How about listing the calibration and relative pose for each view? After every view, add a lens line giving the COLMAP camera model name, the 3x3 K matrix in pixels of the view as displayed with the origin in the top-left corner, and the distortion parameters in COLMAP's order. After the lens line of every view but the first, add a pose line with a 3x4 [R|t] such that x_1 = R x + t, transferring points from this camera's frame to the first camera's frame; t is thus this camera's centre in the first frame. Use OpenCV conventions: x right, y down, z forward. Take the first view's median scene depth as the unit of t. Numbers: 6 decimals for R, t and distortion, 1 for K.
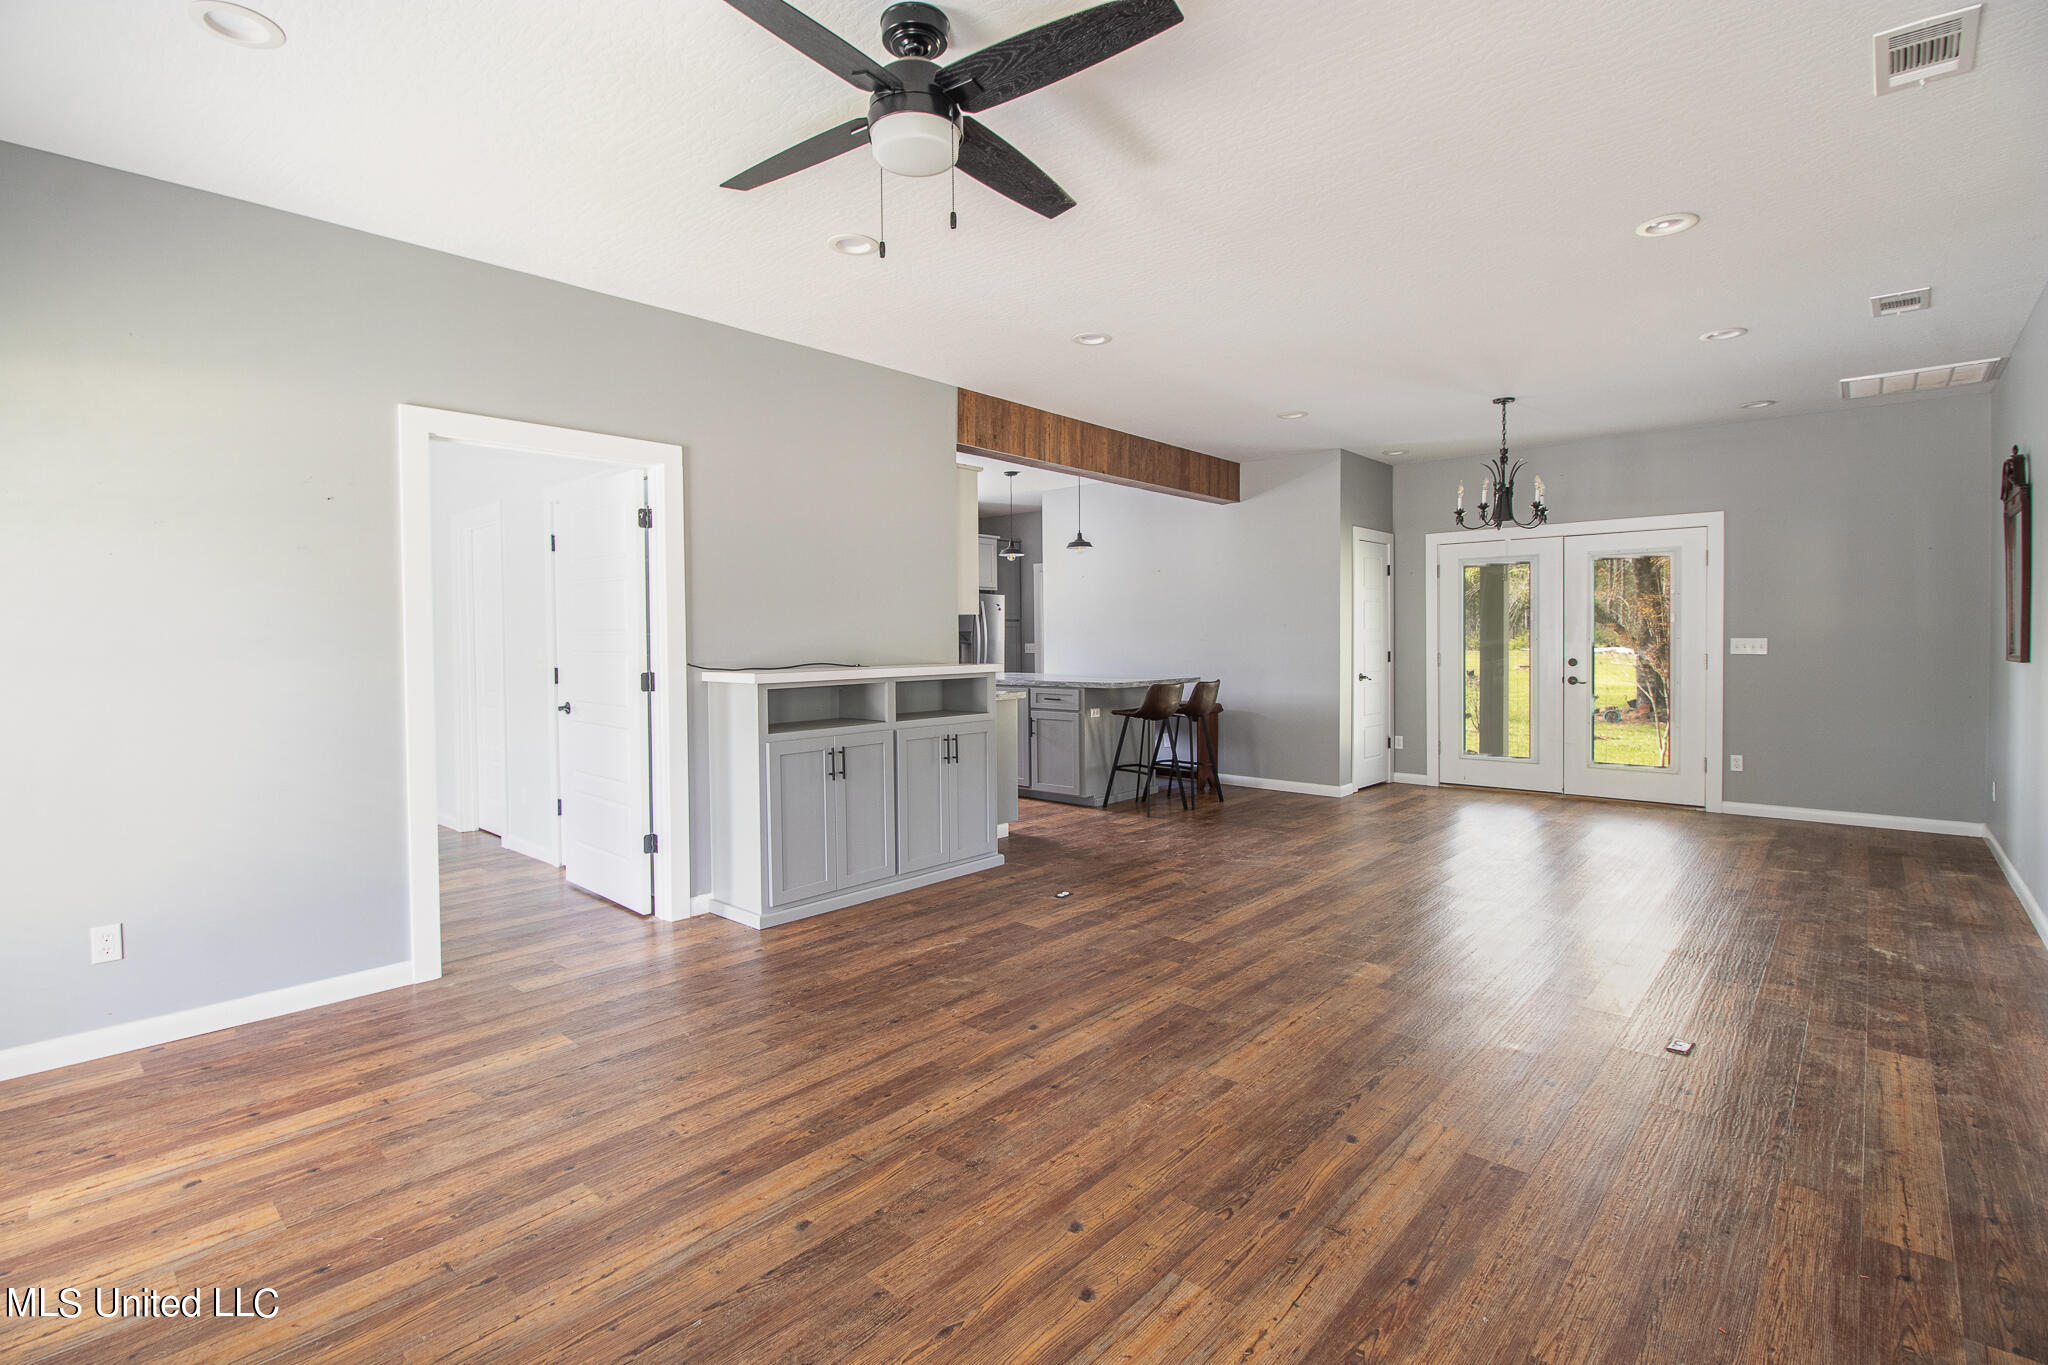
lens RADIAL K [[953.8, 0, 1023.0], [0, 953.8, 666.9], [0, 0, 1]] dist [-0.029529, -0.000234]
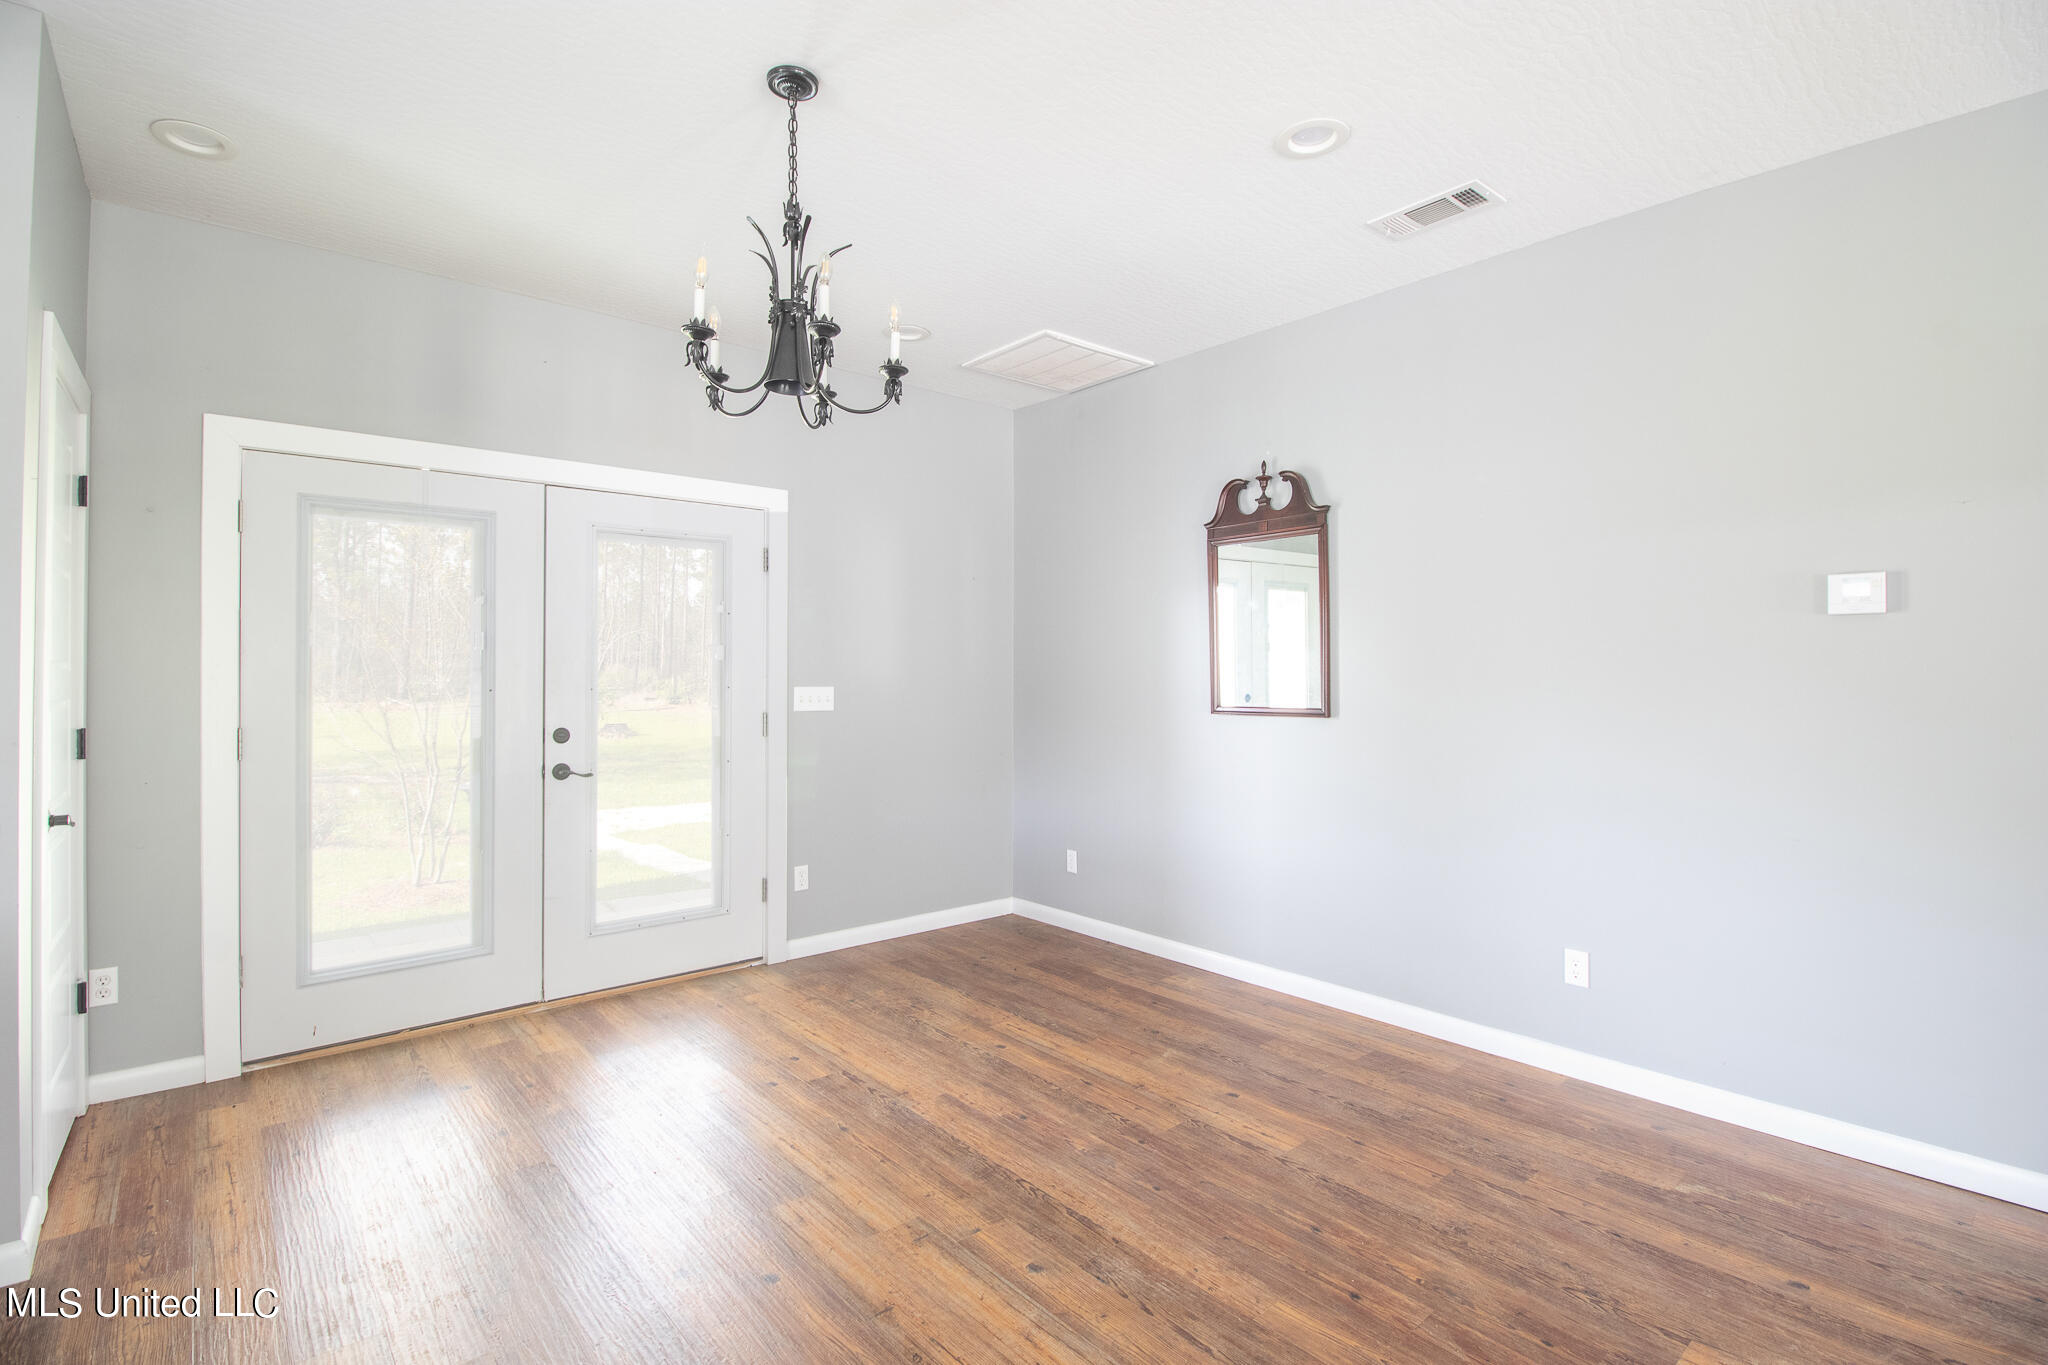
lens RADIAL K [[953.8, 0, 1023.0], [0, 953.8, 666.9], [0, 0, 1]] dist [-0.029529, -0.000234]
pose [[0.130846, 0.014488, 0.991297, 0.119248], [0.028399, 0.999428, -0.018356, -0.027012], [-0.990996, 0.030553, 0.130359, 0.734114]]
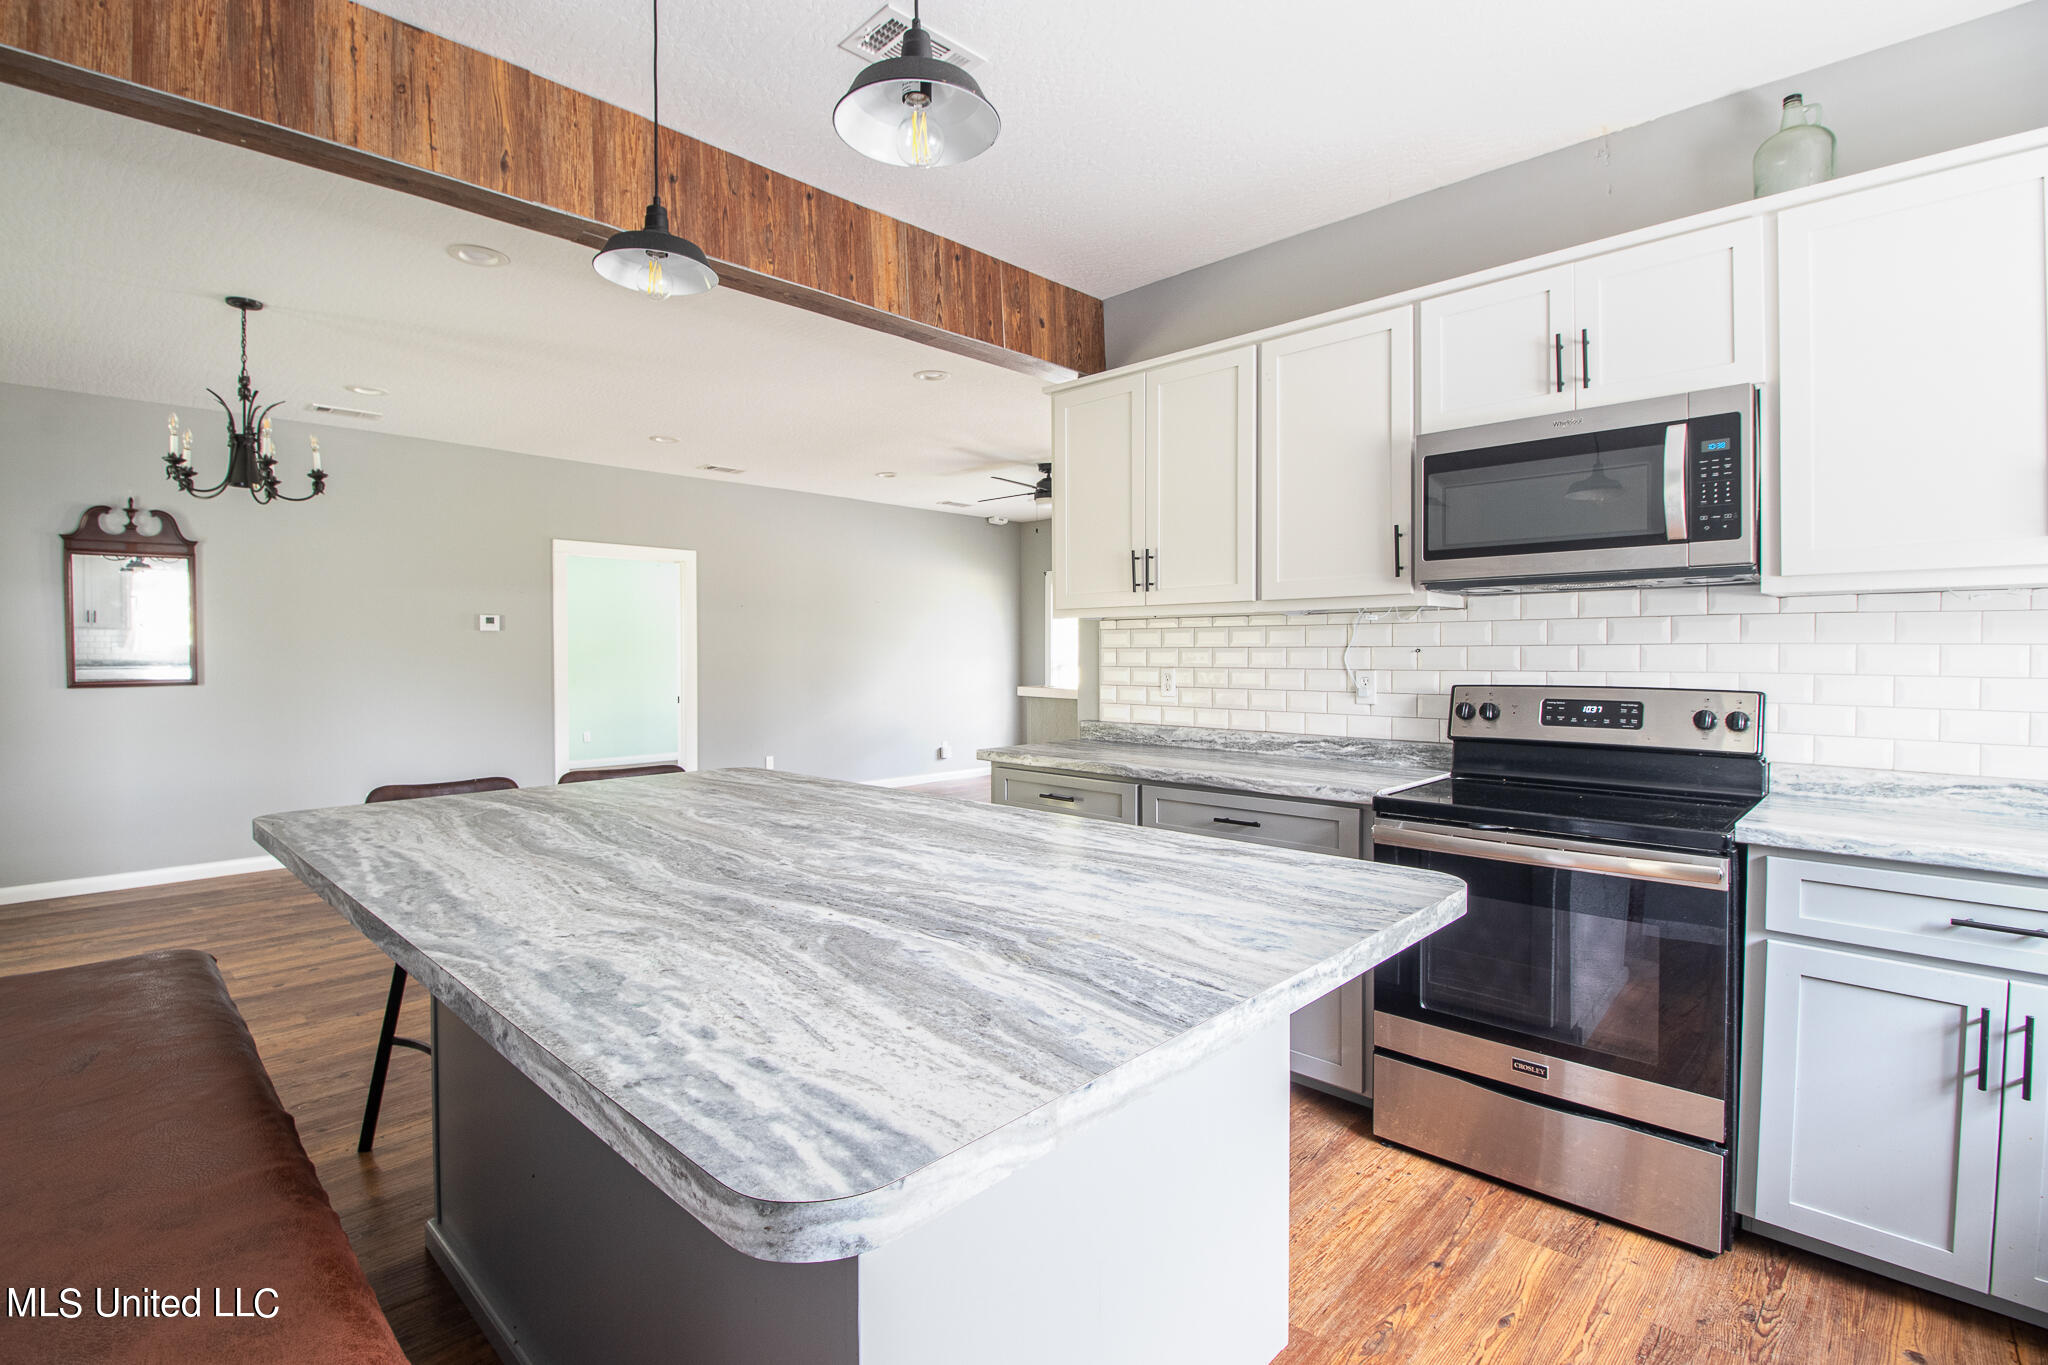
lens RADIAL K [[953.8, 0, 1023.0], [0, 953.8, 666.9], [0, 0, 1]] dist [-0.029529, -0.000234]
pose [[-0.999178, 0.006857, 0.039944, -0.050489], [0.008421, 0.999199, 0.039116, -0.043099], [-0.039644, 0.039421, -0.998436, 1.391159]]
